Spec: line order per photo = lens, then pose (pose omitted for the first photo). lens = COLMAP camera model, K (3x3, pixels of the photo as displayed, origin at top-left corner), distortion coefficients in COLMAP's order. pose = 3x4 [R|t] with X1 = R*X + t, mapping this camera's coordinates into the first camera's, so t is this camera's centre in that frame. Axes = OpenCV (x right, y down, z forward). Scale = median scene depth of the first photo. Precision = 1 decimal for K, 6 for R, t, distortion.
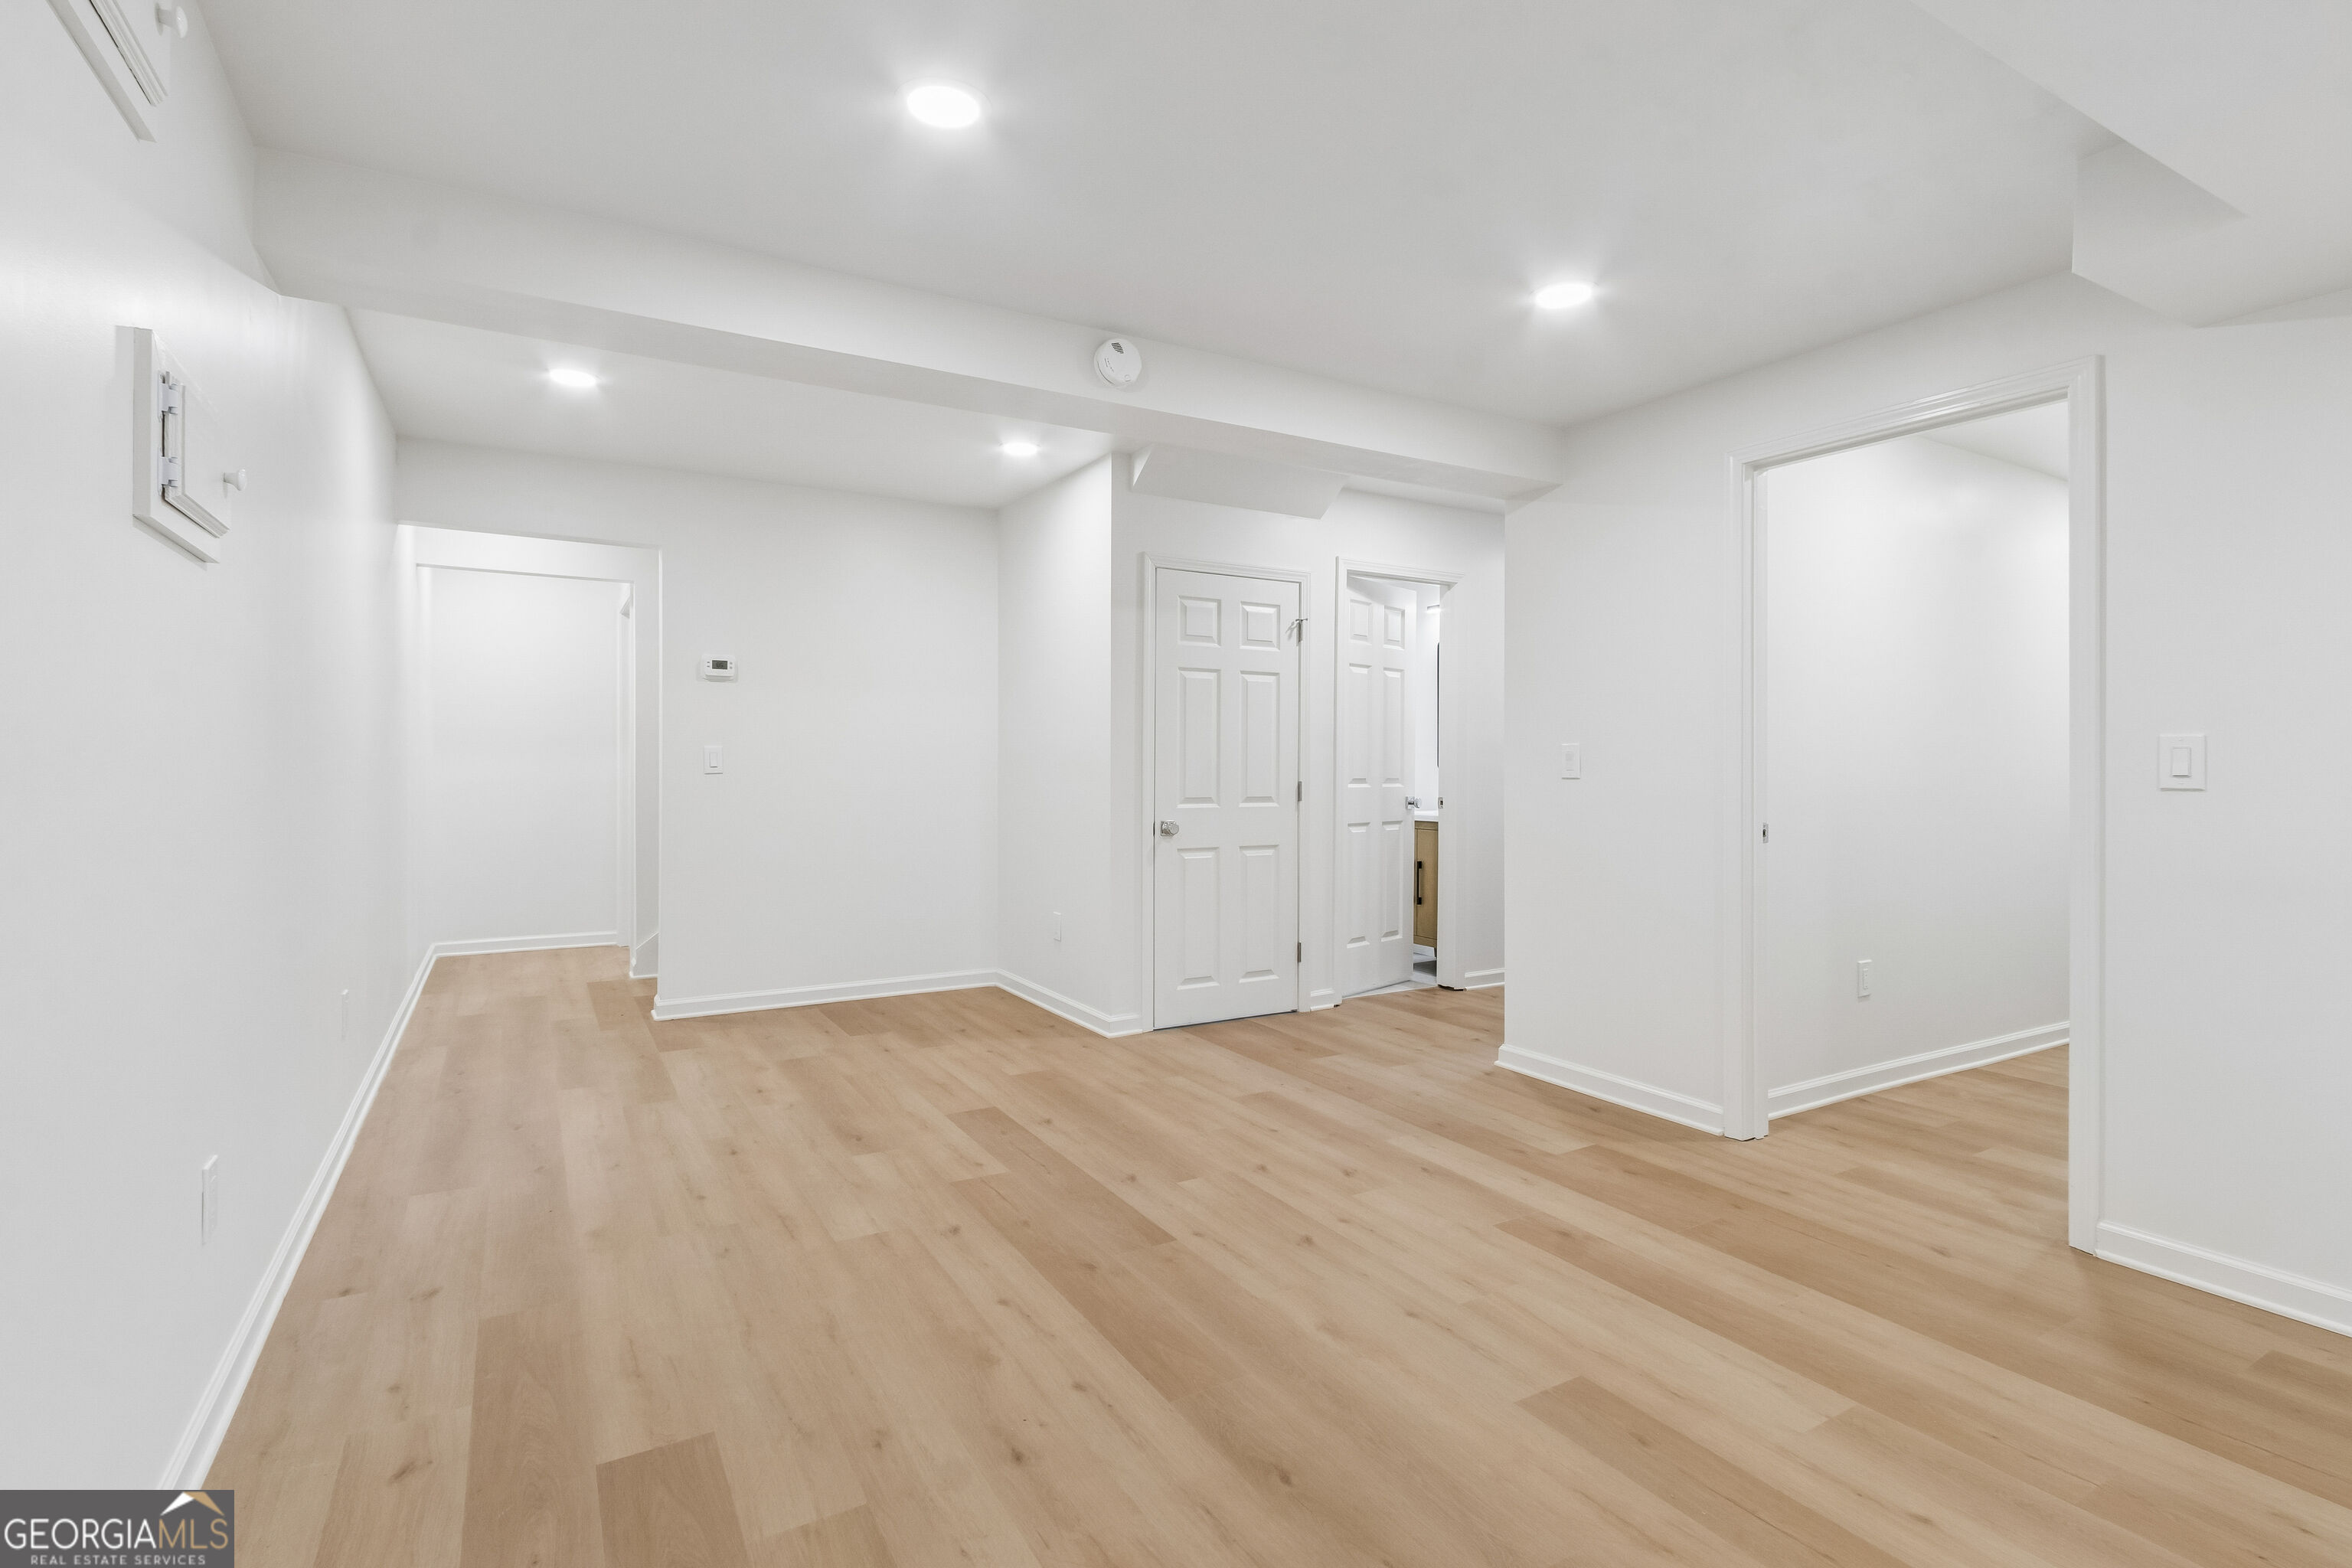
lens RADIAL K [[1102.9, 0, 1166.9], [0, 1102.9, 760.7], [0, 0, 1]] dist [0.002132, -0.001764]
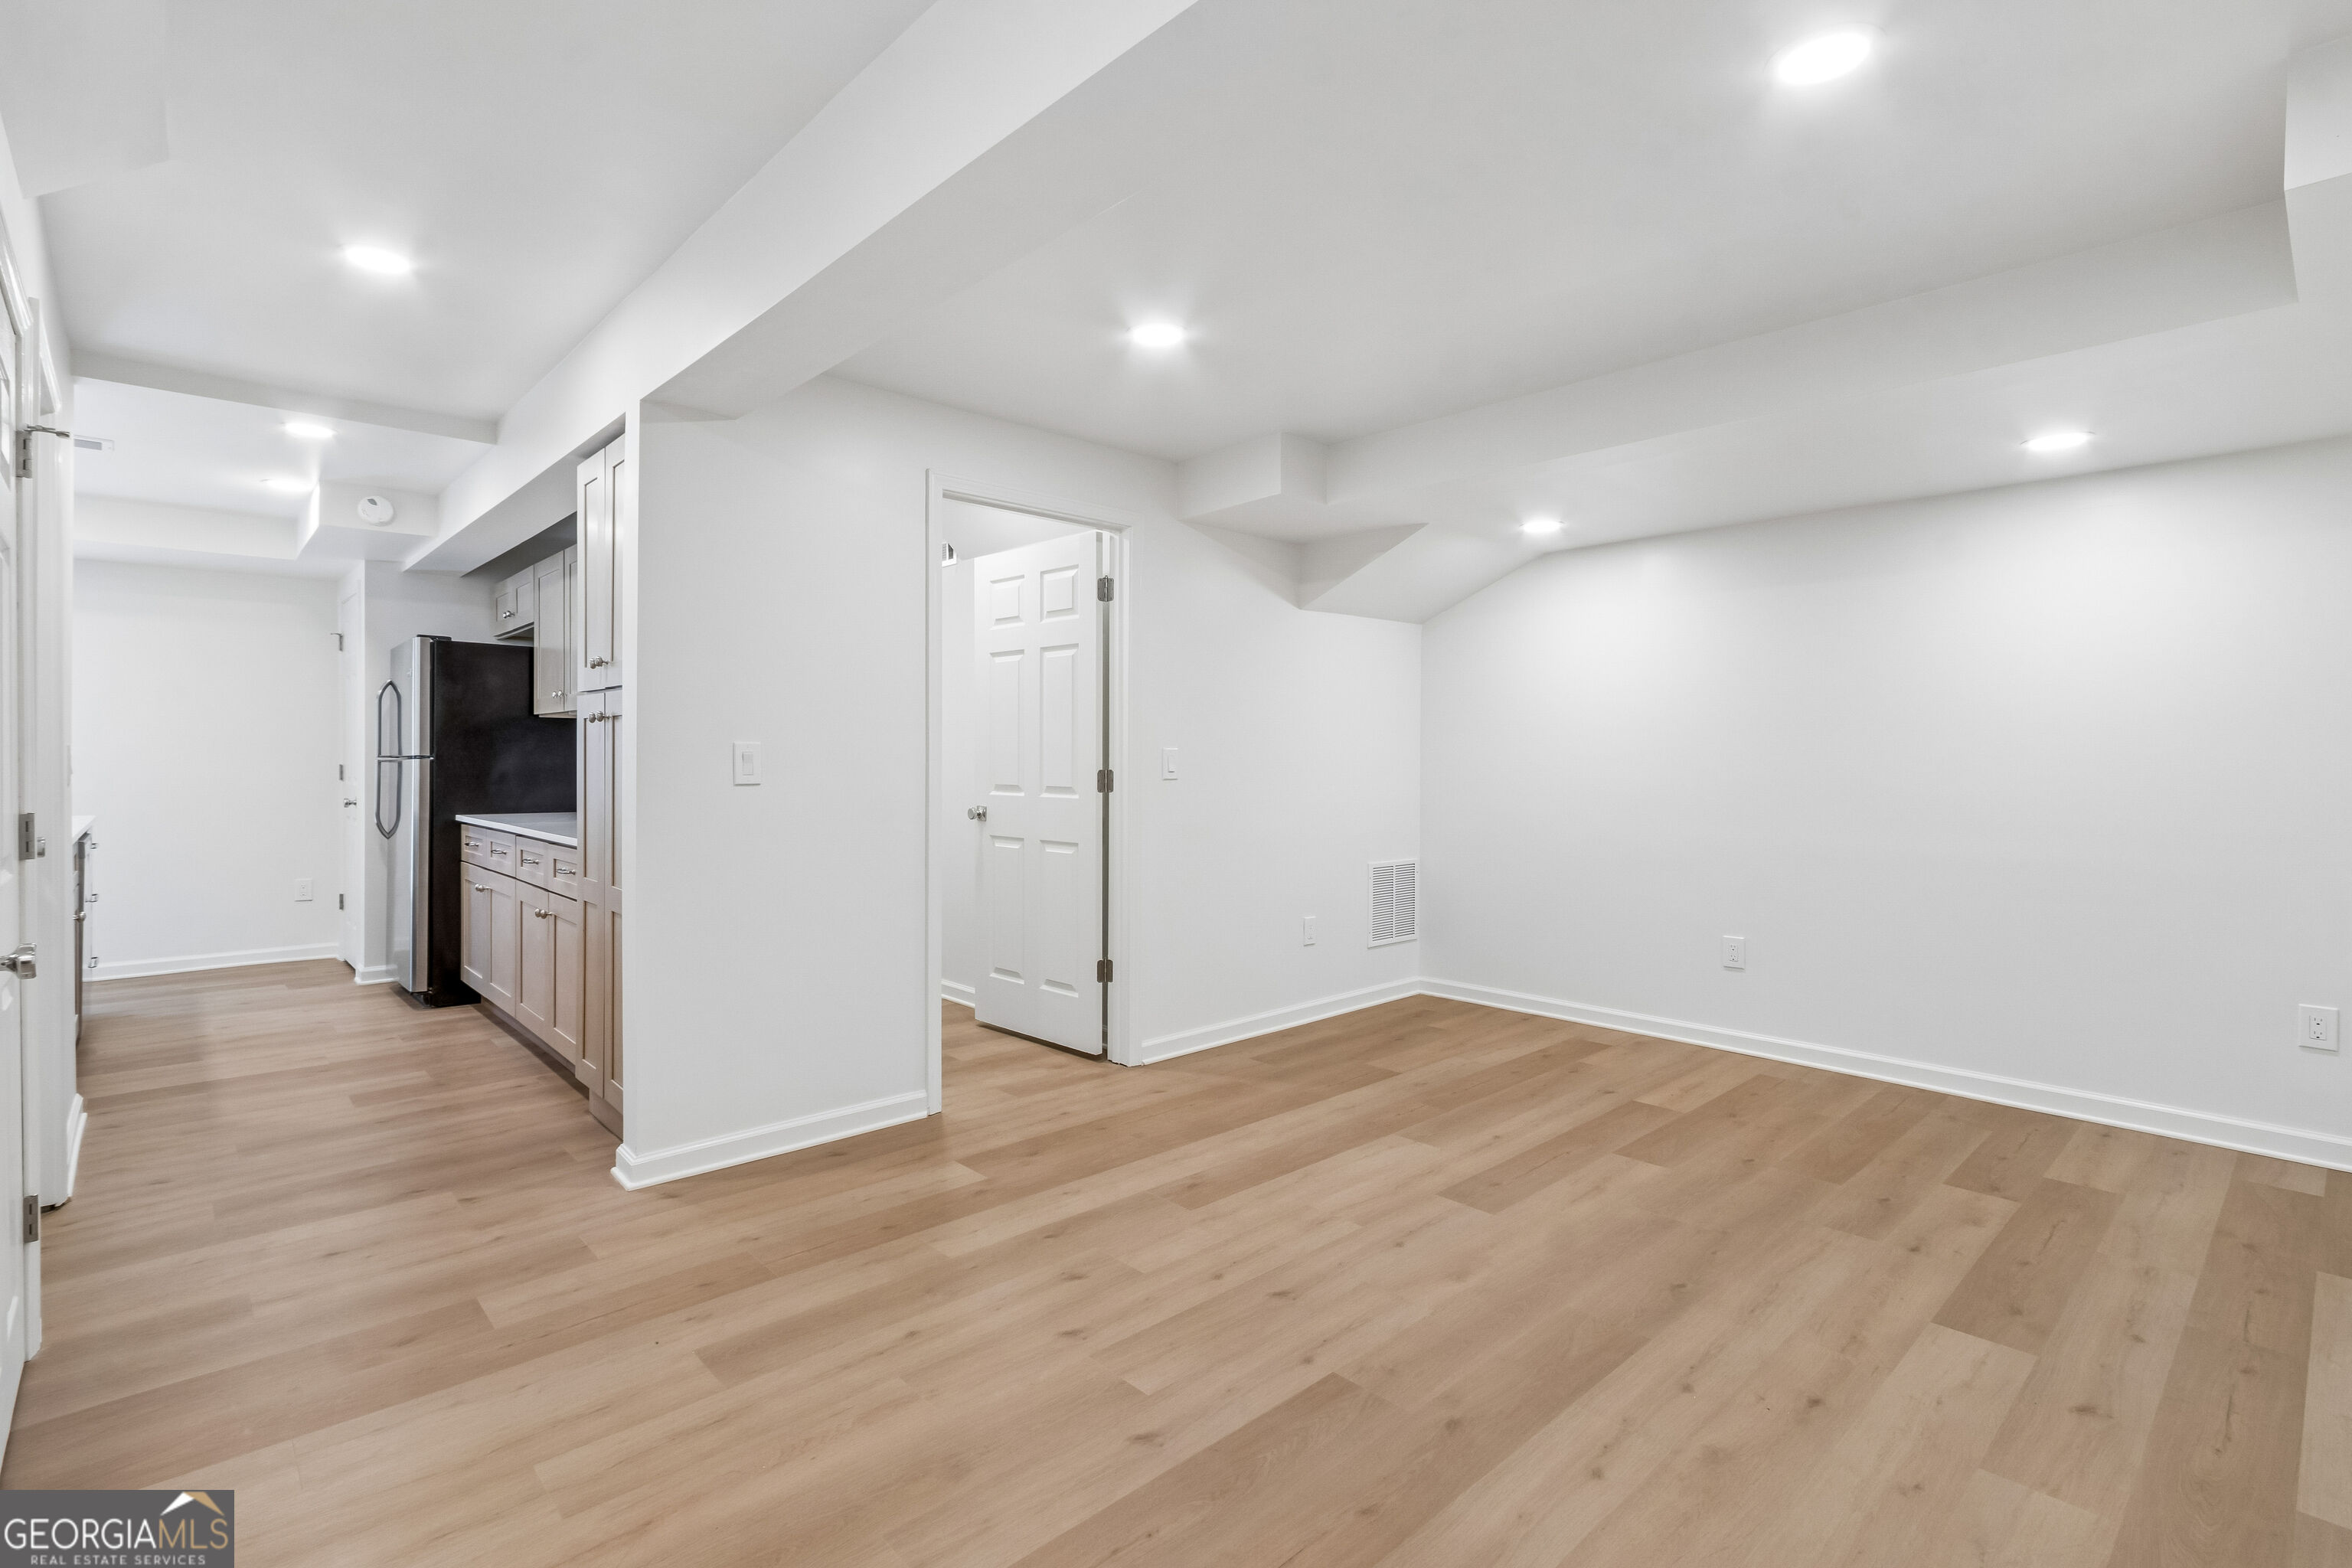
lens RADIAL K [[1102.9, 0, 1166.9], [0, 1102.9, 760.7], [0, 0, 1]] dist [0.002132, -0.001764]
pose [[-0.220824, -0.004615, 0.975303, -0.722263], [-0.005320, 0.999980, 0.003527, -0.005218], [-0.975299, -0.004410, -0.220844, 1.275754]]
